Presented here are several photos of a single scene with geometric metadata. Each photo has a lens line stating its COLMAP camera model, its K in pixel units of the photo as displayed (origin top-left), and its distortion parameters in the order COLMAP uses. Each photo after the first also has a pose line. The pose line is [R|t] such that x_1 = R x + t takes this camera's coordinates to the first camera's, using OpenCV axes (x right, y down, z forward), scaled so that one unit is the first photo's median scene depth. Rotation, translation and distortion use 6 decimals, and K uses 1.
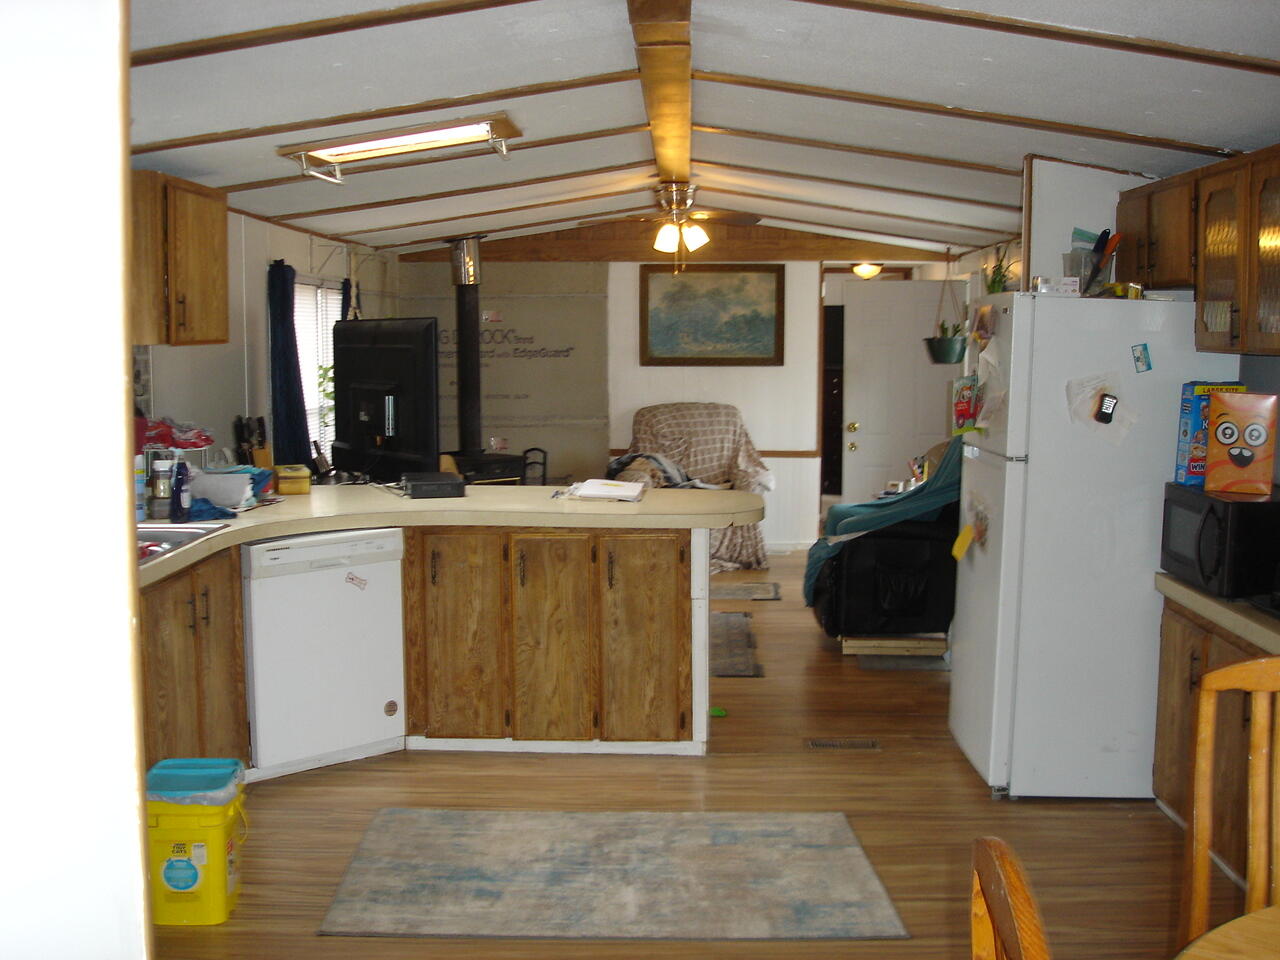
lens RADIAL K [[1441.3, 0, 642.2], [0, 1441.3, 473.3], [0, 0, 1]] dist [-0.107658, 0.000000]
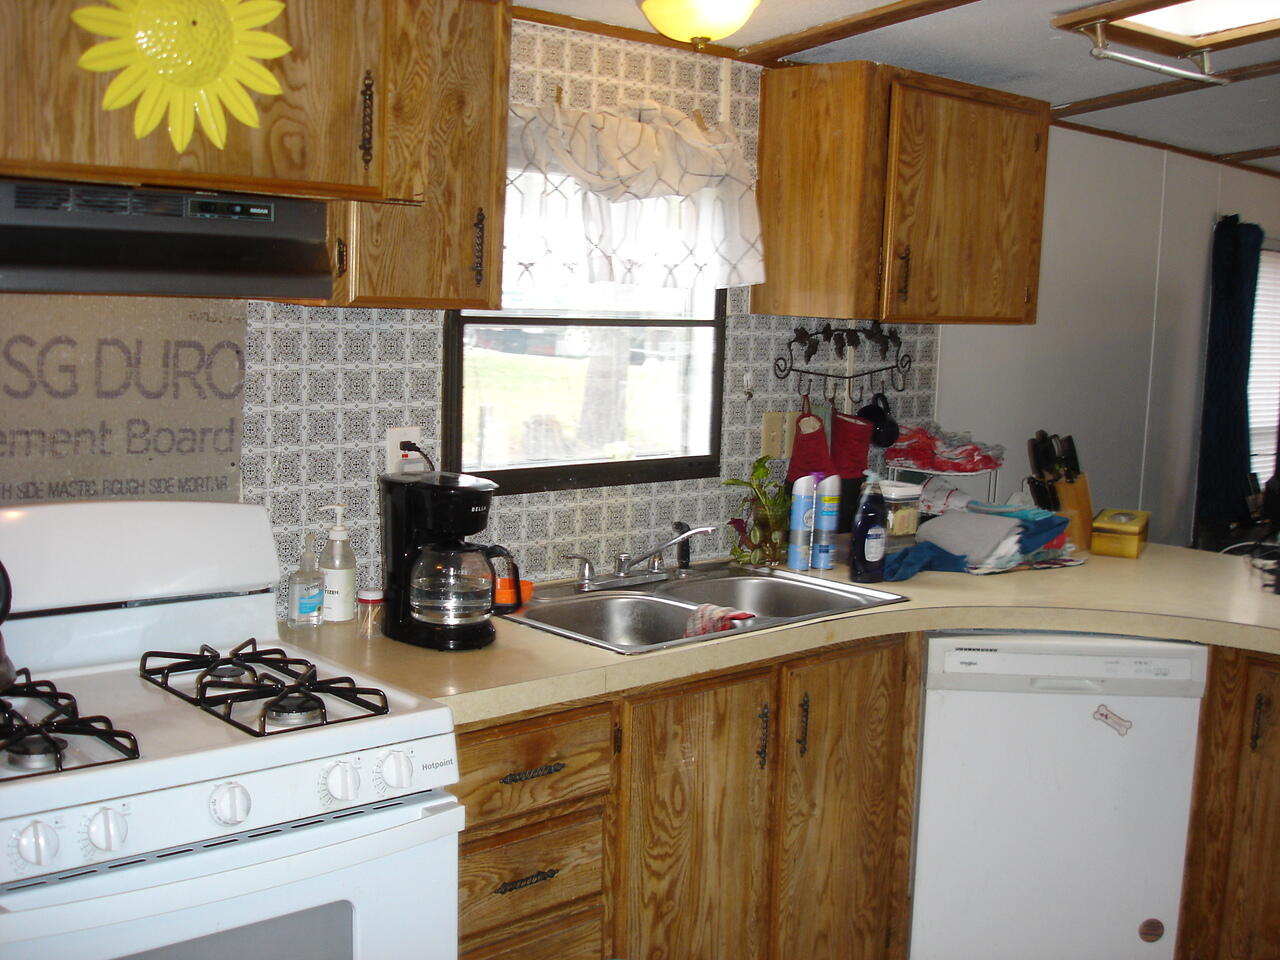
lens RADIAL K [[1441.3, 0, 635.8], [0, 1441.3, 483.7], [0, 0, 1]] dist [-0.107658, 0.000000]
pose [[0.690087, 0.120054, -0.713699, 0.078897], [-0.106046, 0.992275, 0.064378, -0.041342], [0.715914, 0.031259, 0.697488, 0.412129]]
